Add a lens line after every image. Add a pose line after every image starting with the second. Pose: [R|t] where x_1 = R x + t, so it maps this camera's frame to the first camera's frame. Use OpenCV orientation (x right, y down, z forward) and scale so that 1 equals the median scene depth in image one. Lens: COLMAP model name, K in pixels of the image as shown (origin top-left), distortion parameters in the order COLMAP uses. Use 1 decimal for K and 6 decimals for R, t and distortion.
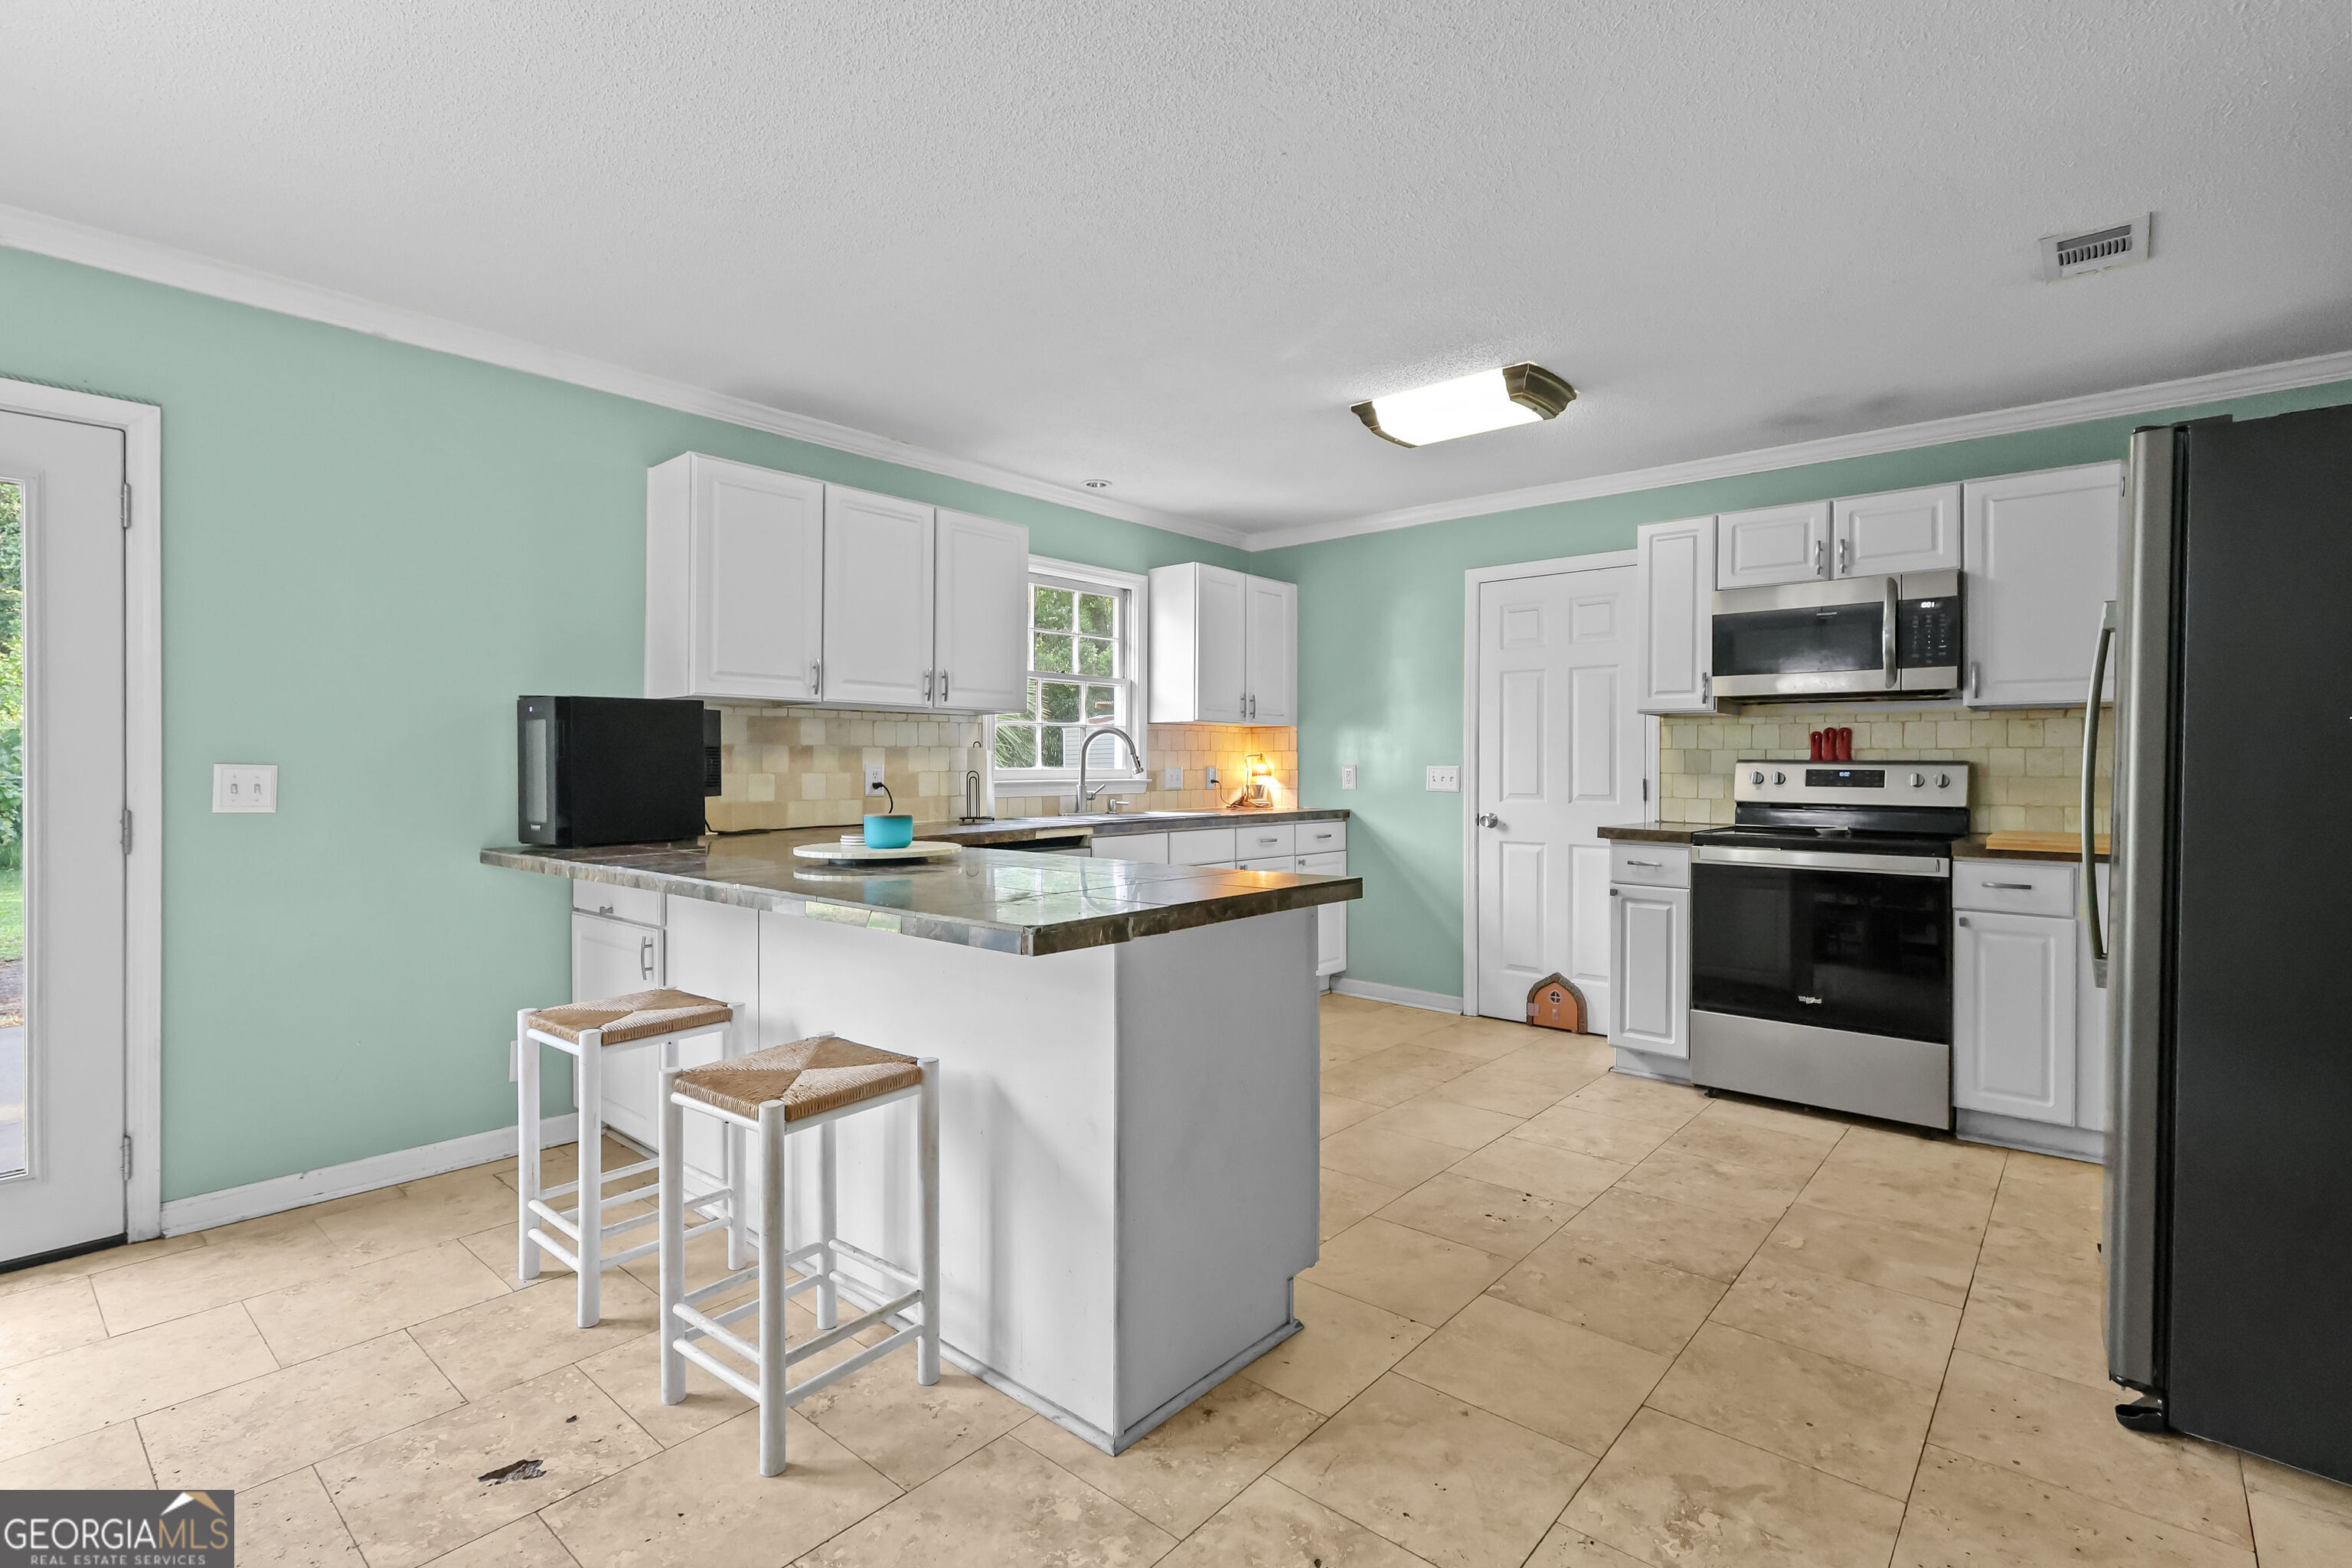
lens RADIAL K [[1090.0, 0, 1178.4], [0, 1090.0, 765.7], [0, 0, 1]] dist [-0.002376, 0.001635]
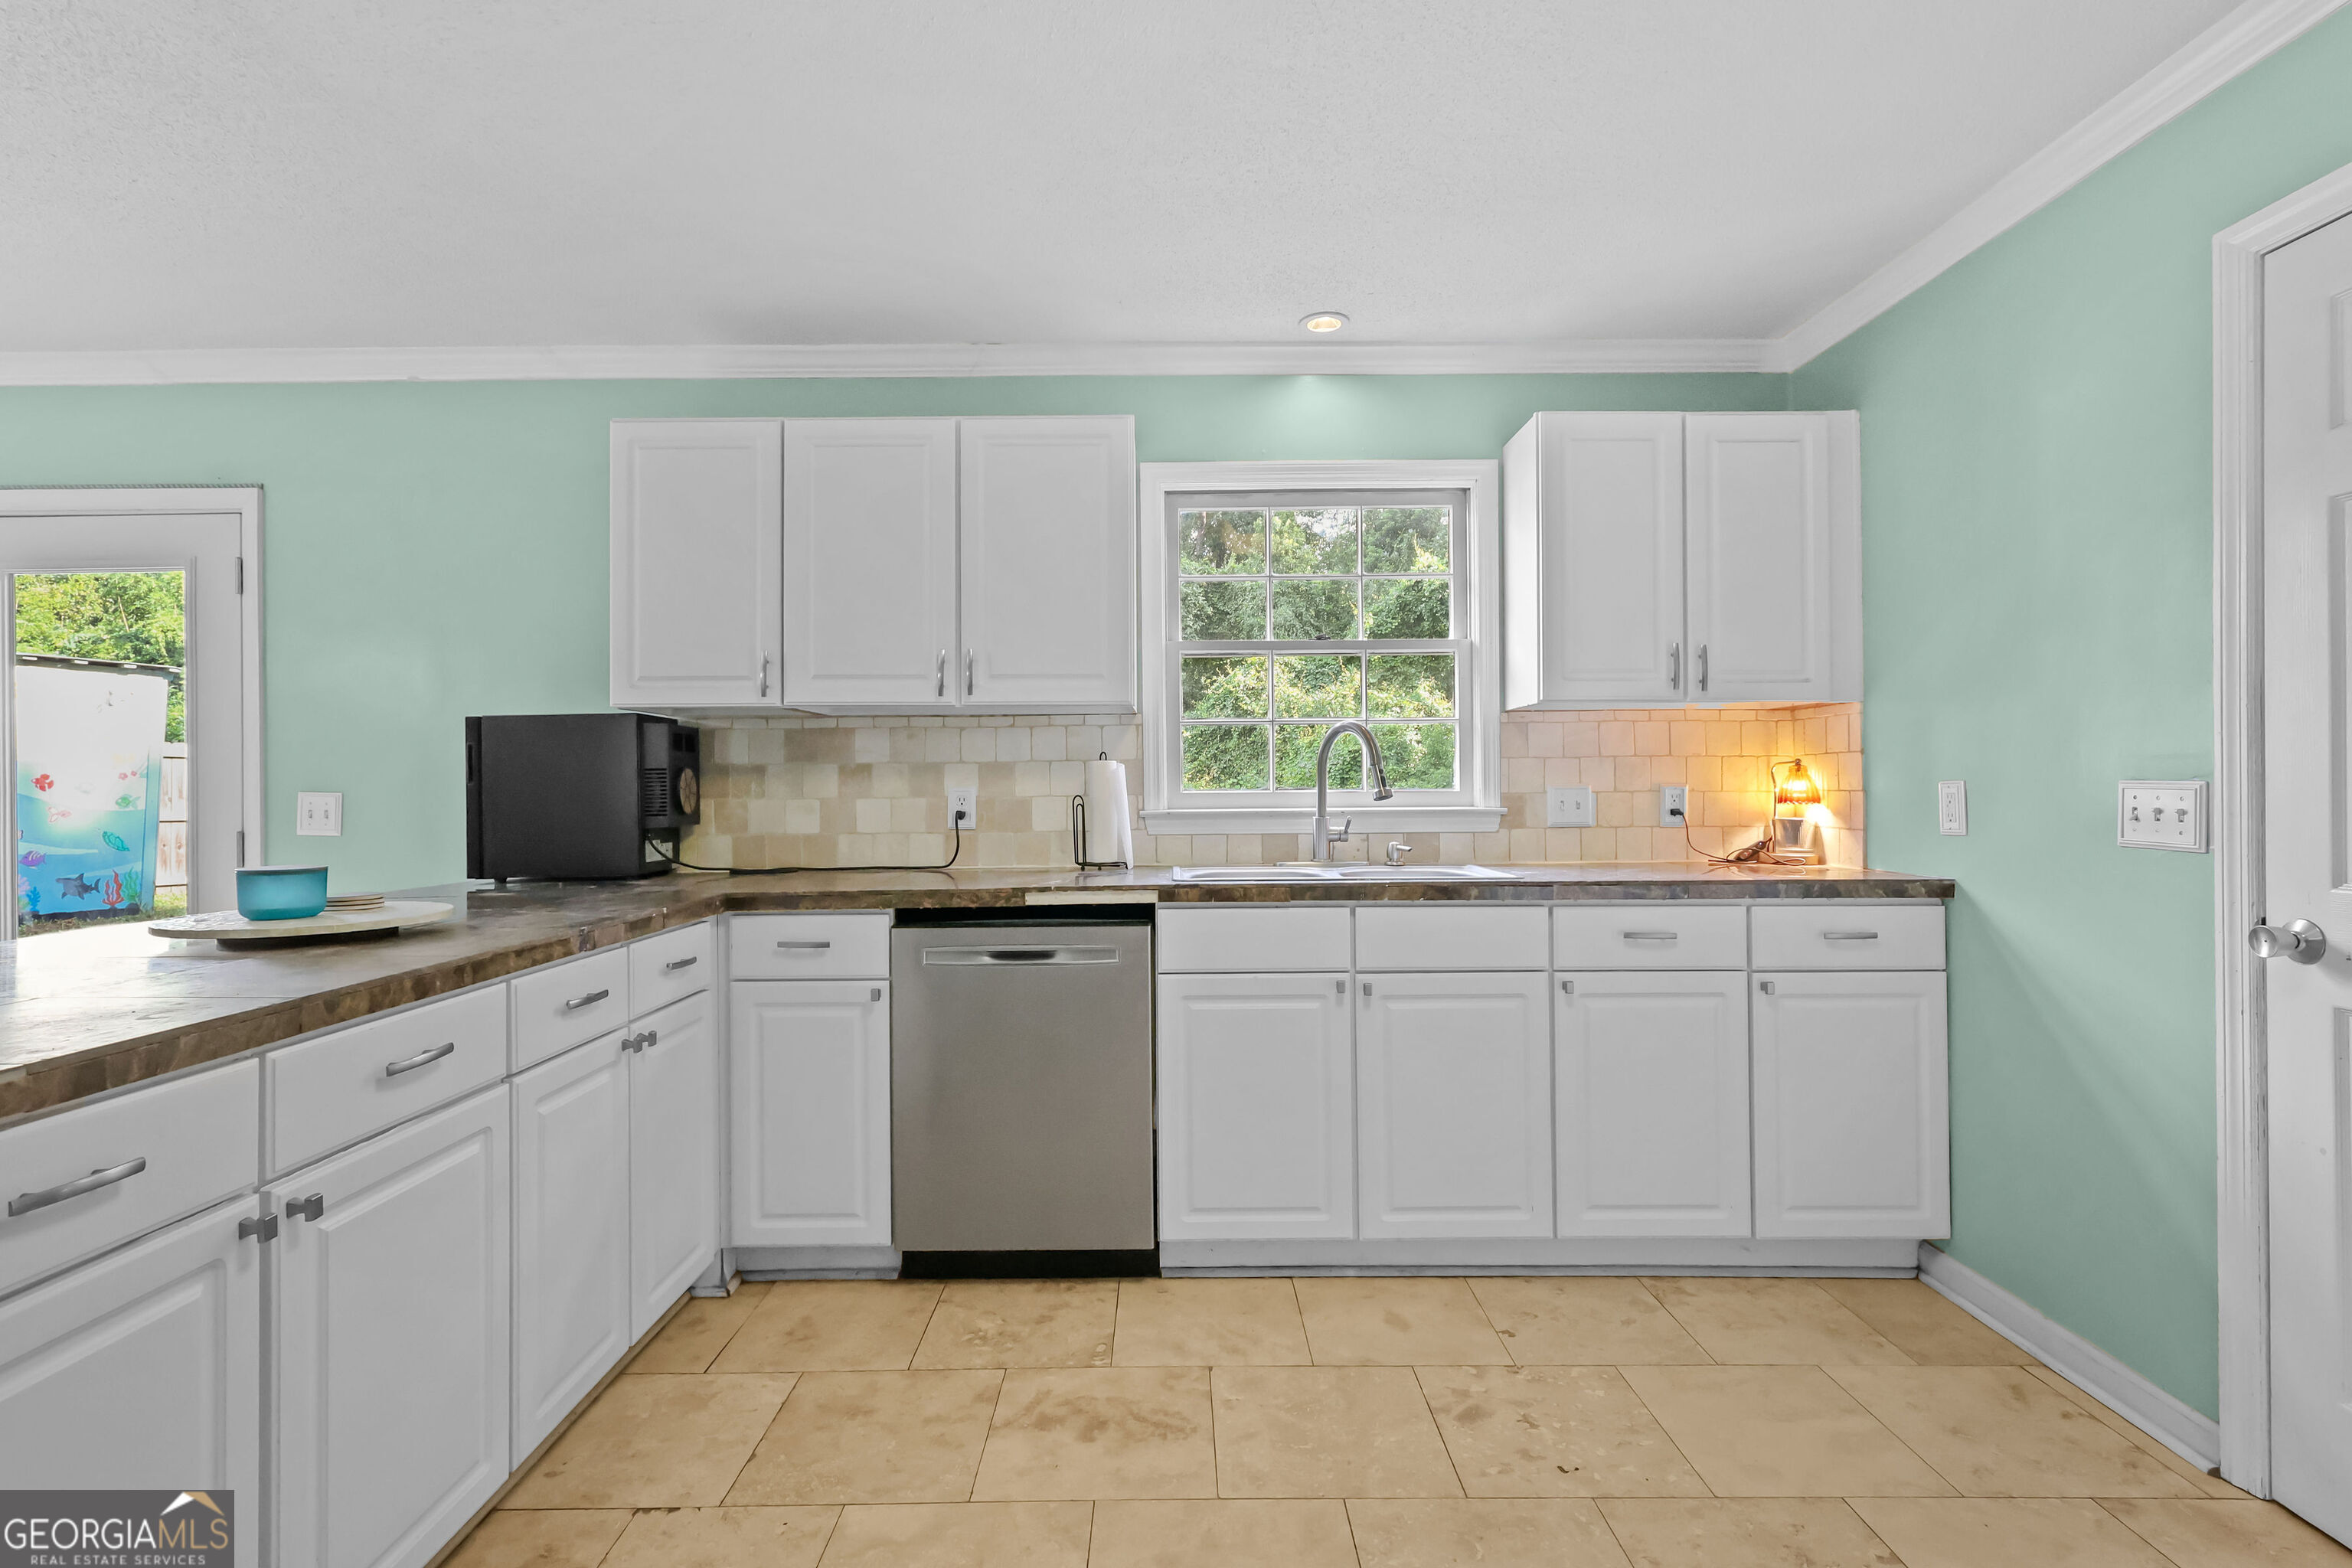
lens RADIAL K [[1090.0, 0, 1181.8], [0, 1090.0, 782.3], [0, 0, 1]] dist [-0.002376, 0.001635]
pose [[0.653700, -0.007510, -0.756716, 0.437574], [0.007182, 0.999967, -0.003720, -0.000420], [0.756719, -0.003003, 0.653733, 0.716307]]
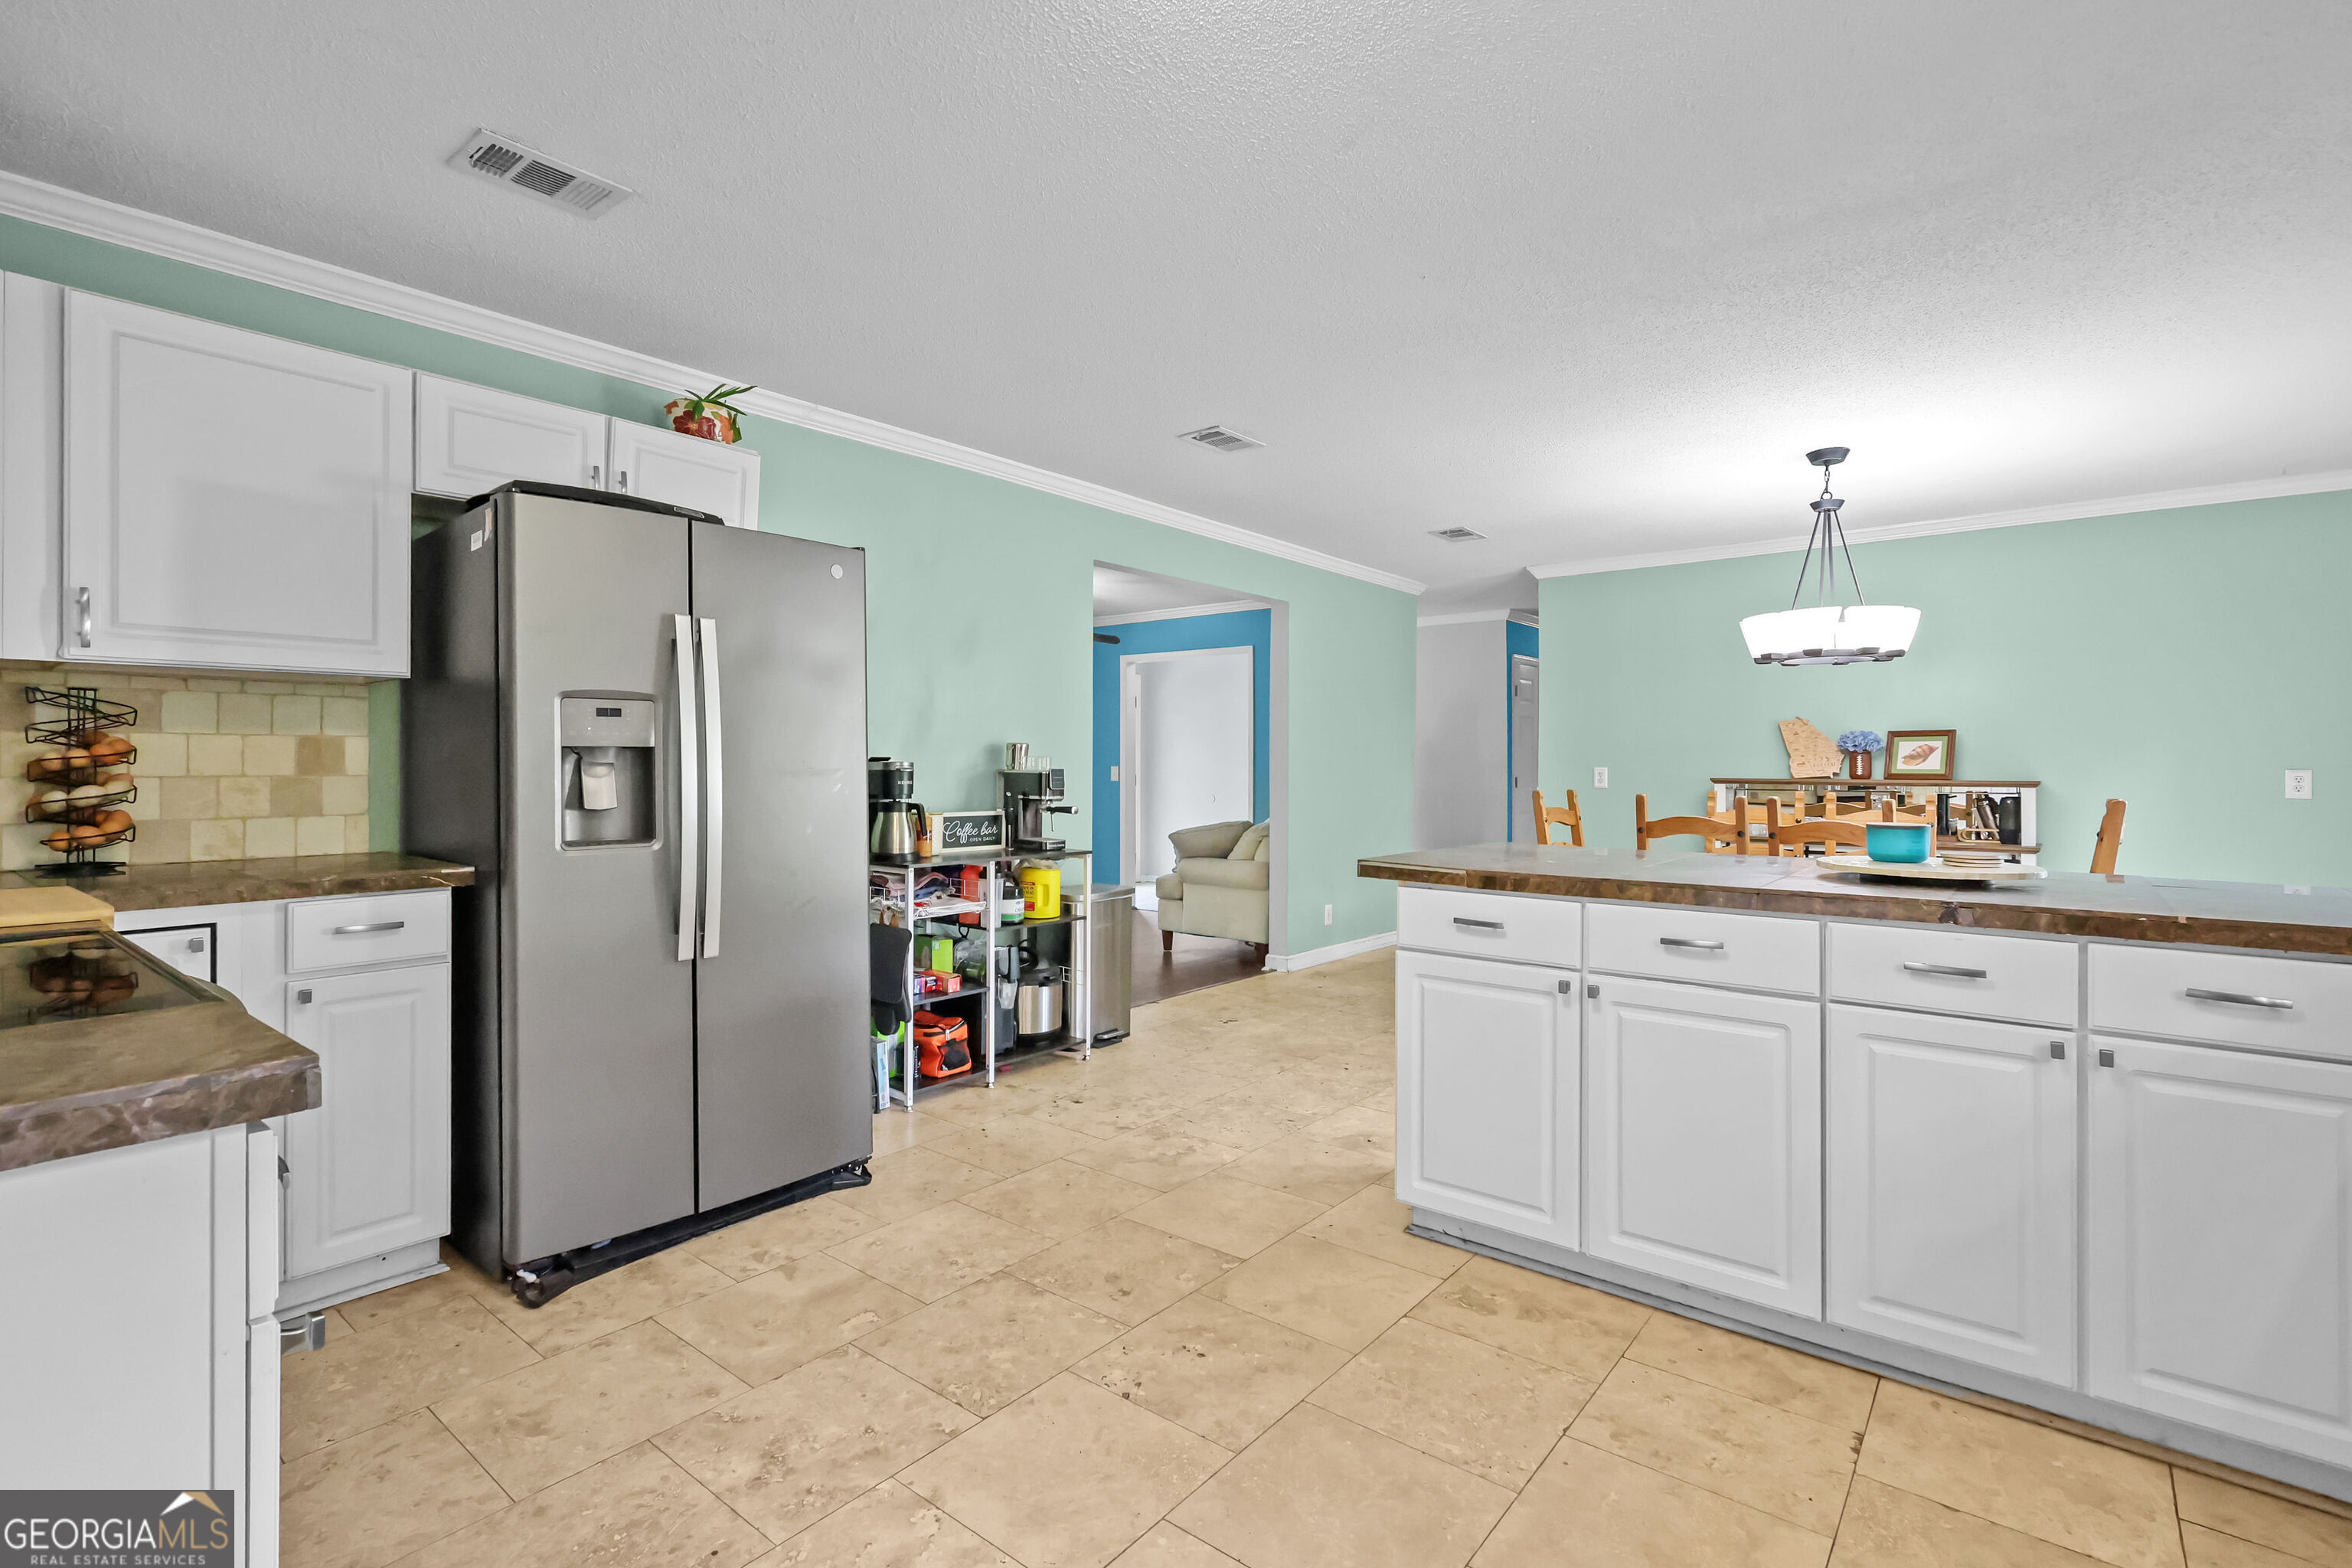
lens RADIAL K [[1090.0, 0, 1169.1], [0, 1090.0, 770.8], [0, 0, 1]] dist [-0.002376, 0.001635]
pose [[-0.999482, -0.005364, -0.031738, 0.258500], [-0.005553, 0.999967, 0.005881, 0.000207], [0.031706, 0.006054, -0.999479, 1.363372]]
